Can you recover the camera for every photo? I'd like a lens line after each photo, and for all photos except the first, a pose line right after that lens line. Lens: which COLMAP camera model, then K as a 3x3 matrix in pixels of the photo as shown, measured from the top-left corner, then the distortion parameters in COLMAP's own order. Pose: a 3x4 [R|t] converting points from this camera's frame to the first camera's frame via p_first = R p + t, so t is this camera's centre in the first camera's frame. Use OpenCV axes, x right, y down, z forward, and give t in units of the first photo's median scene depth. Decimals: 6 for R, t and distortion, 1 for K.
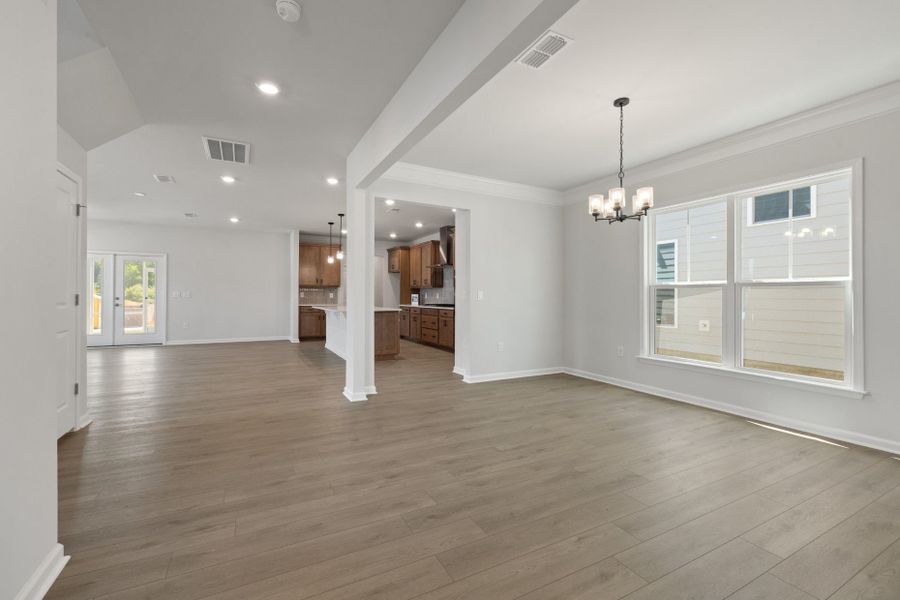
lens RADIAL K [[388.1, 0, 444.7], [0, 388.1, 298.2], [0, 0, 1]] dist [0.003225, 0.000086]
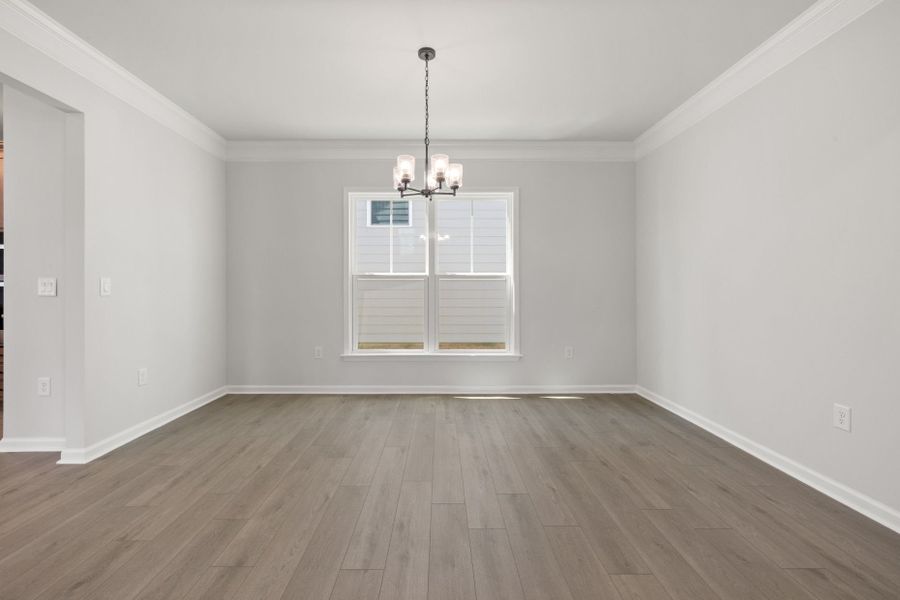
lens RADIAL K [[381.1, 0, 443.7], [0, 381.1, 291.4], [0, 0, 1]] dist [0.002020, -0.000059]
pose [[0.455255, -0.010673, 0.890297, -0.247762], [0.005163, 0.999943, 0.009347, -0.003942], [-0.890346, 0.000341, 0.455285, 0.574925]]
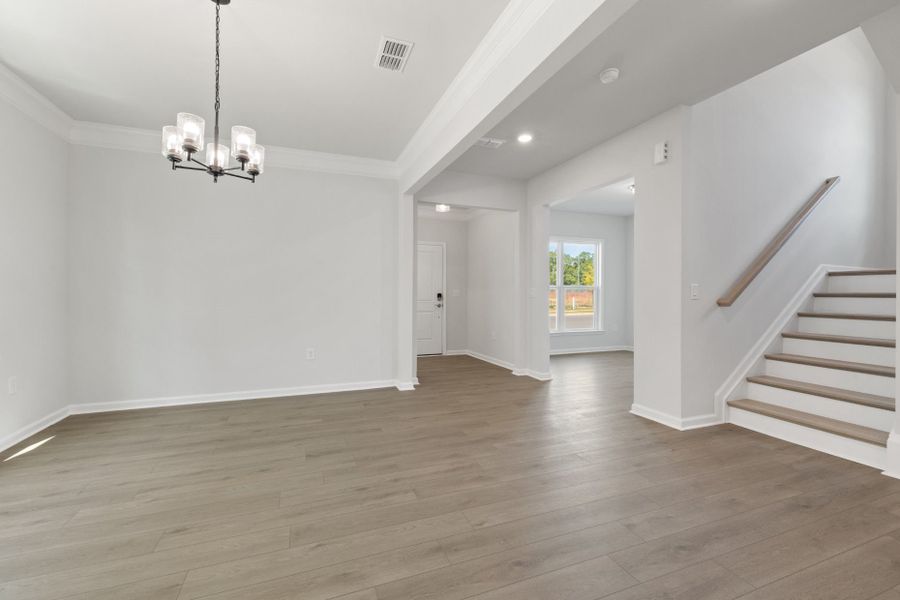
lens RADIAL K [[381.1, 0, 443.7], [0, 381.1, 291.4], [0, 0, 1]] dist [0.002020, -0.000059]
pose [[-0.993232, -0.007838, 0.115881, -0.001947], [-0.008177, 0.999964, -0.002445, -0.005392], [-0.115858, -0.003376, -0.993260, 1.545926]]
